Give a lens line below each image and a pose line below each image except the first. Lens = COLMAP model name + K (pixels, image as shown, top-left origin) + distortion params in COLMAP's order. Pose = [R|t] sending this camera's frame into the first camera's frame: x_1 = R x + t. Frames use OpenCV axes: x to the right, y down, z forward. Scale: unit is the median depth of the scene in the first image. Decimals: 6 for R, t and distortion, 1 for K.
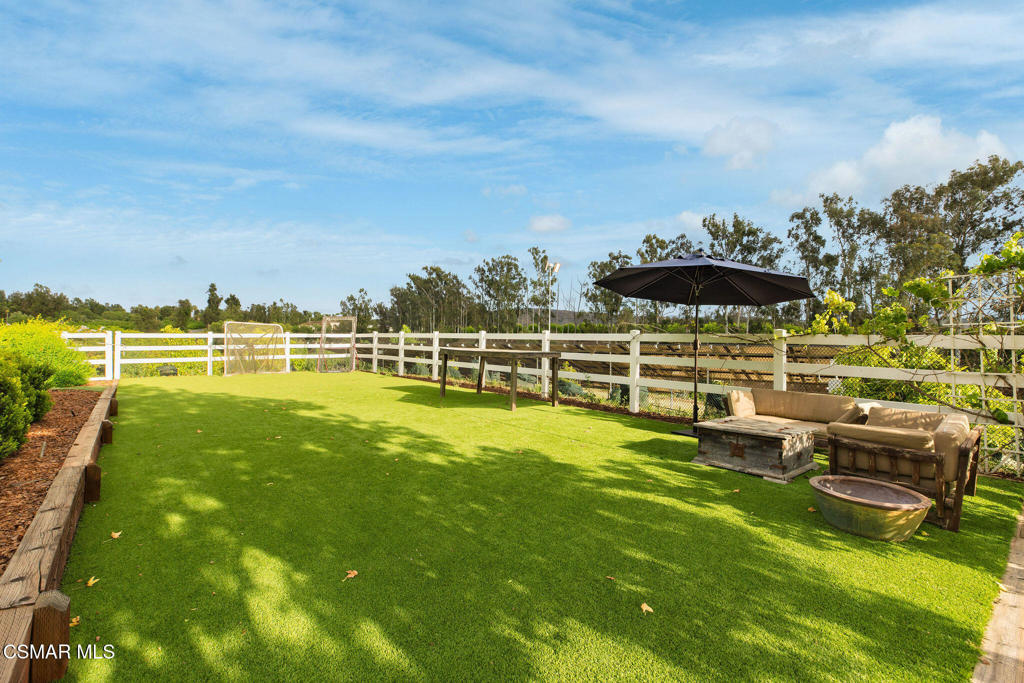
lens RADIAL K [[468.1, 0, 511.6], [0, 468.1, 343.8], [0, 0, 1]] dist [-0.001147, -0.004382]
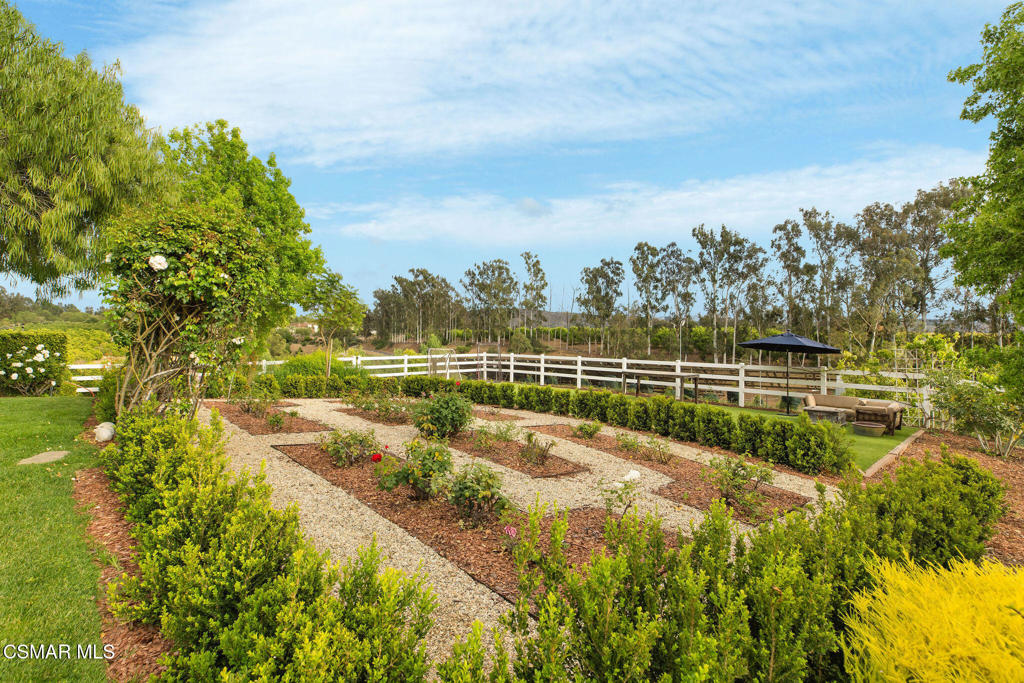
lens RADIAL K [[496.5, 0, 508.3], [0, 496.5, 338.0], [0, 0, 1]] dist [-0.015077, 0.004017]
pose [[0.998347, -0.000773, 0.057466, -0.068007], [0.001529, 0.999913, -0.013114, -0.009021], [-0.057451, 0.013180, 0.998261, -0.080419]]
